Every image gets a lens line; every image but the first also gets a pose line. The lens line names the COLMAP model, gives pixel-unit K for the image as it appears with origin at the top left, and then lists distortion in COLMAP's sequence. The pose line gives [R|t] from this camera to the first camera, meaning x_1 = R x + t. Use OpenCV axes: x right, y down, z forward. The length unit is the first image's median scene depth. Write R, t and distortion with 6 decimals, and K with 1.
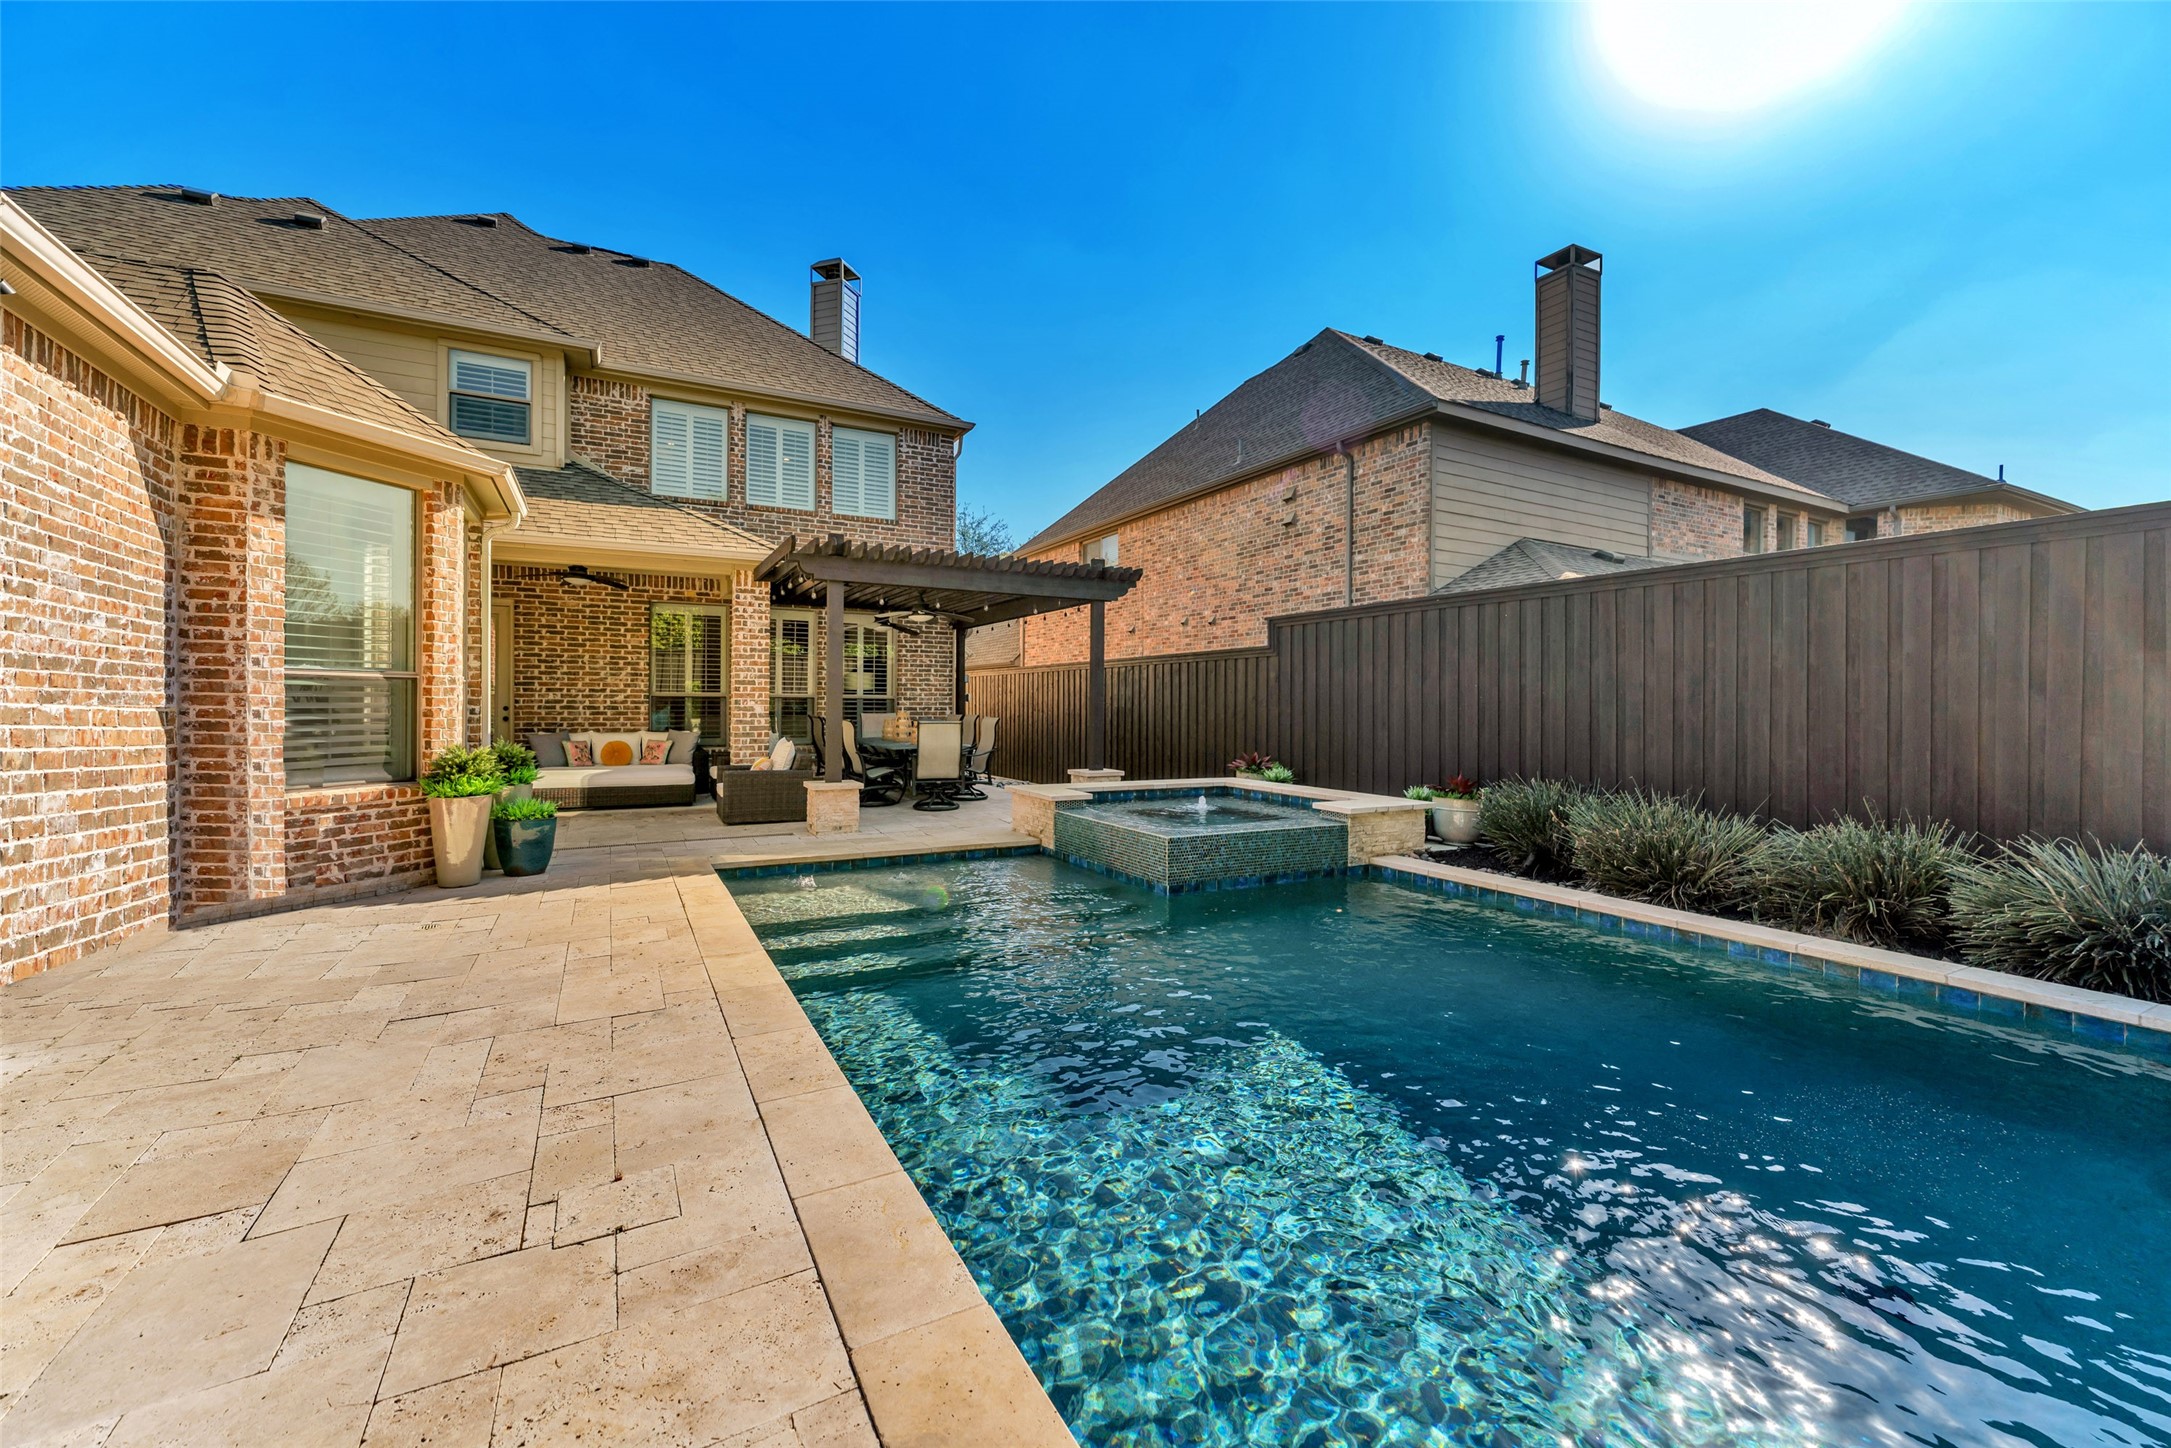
lens RADIAL K [[870.7, 0, 1074.7], [0, 870.7, 712.9], [0, 0, 1]] dist [0.001820, 0.000264]
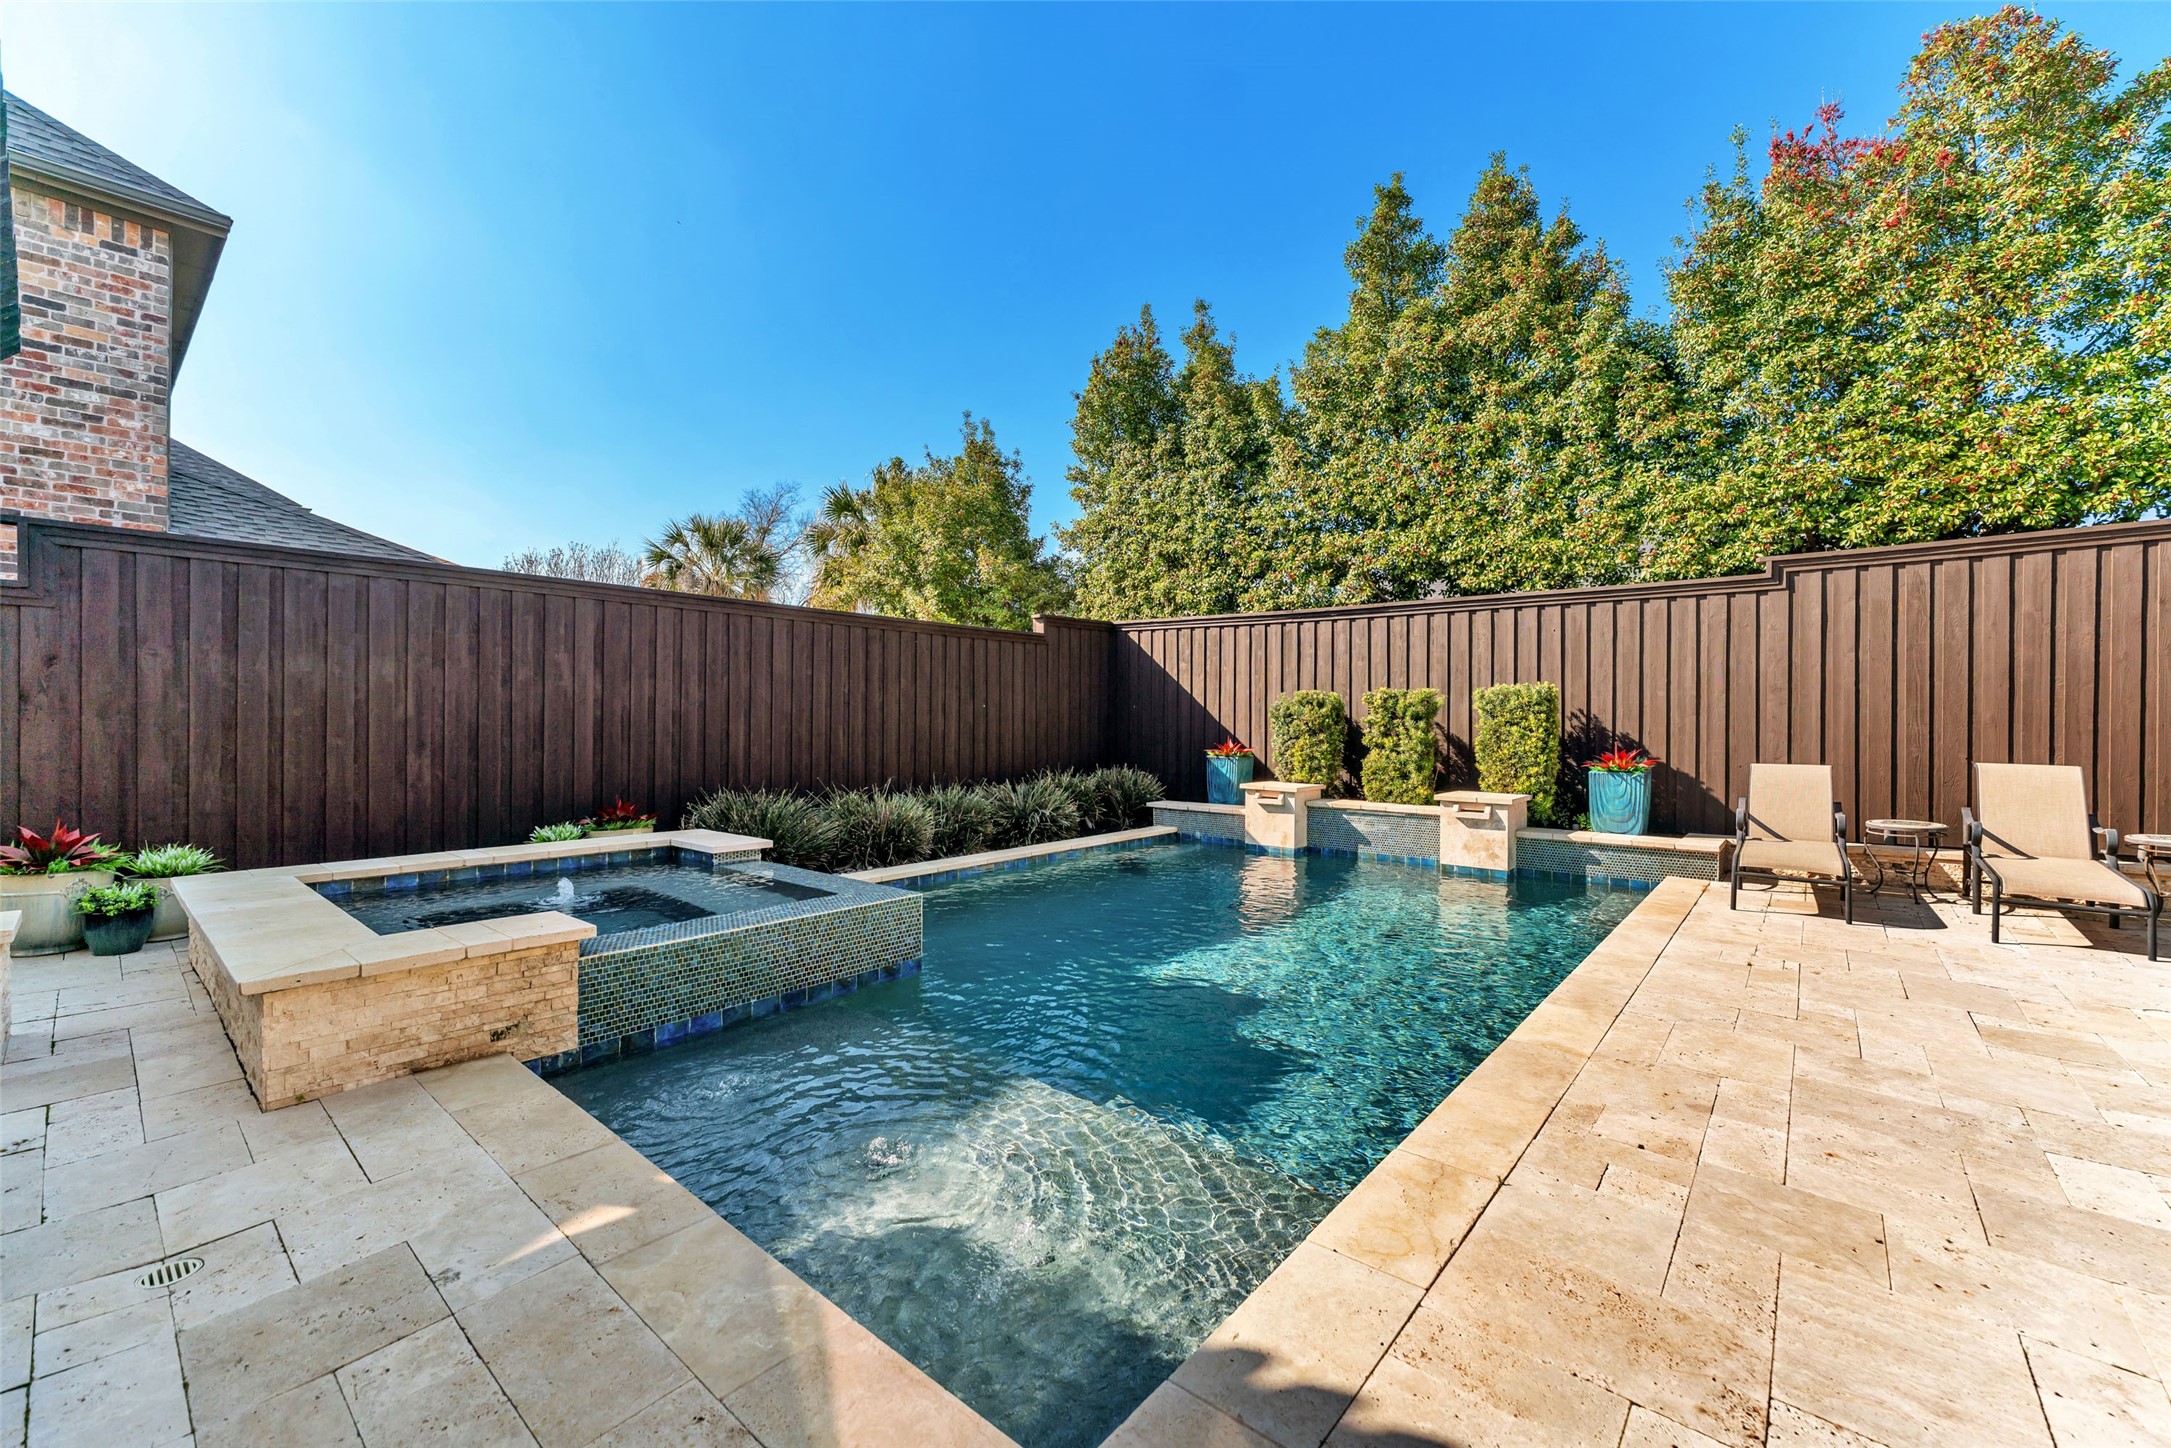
lens RADIAL K [[870.7, 0, 1074.7], [0, 870.7, 712.9], [0, 0, 1]] dist [0.001820, 0.000264]
pose [[-0.365022, 0.007234, 0.930971, -0.562738], [0.002483, 0.999974, -0.006797, -0.008605], [-0.930996, -0.000169, -0.365030, 0.979247]]
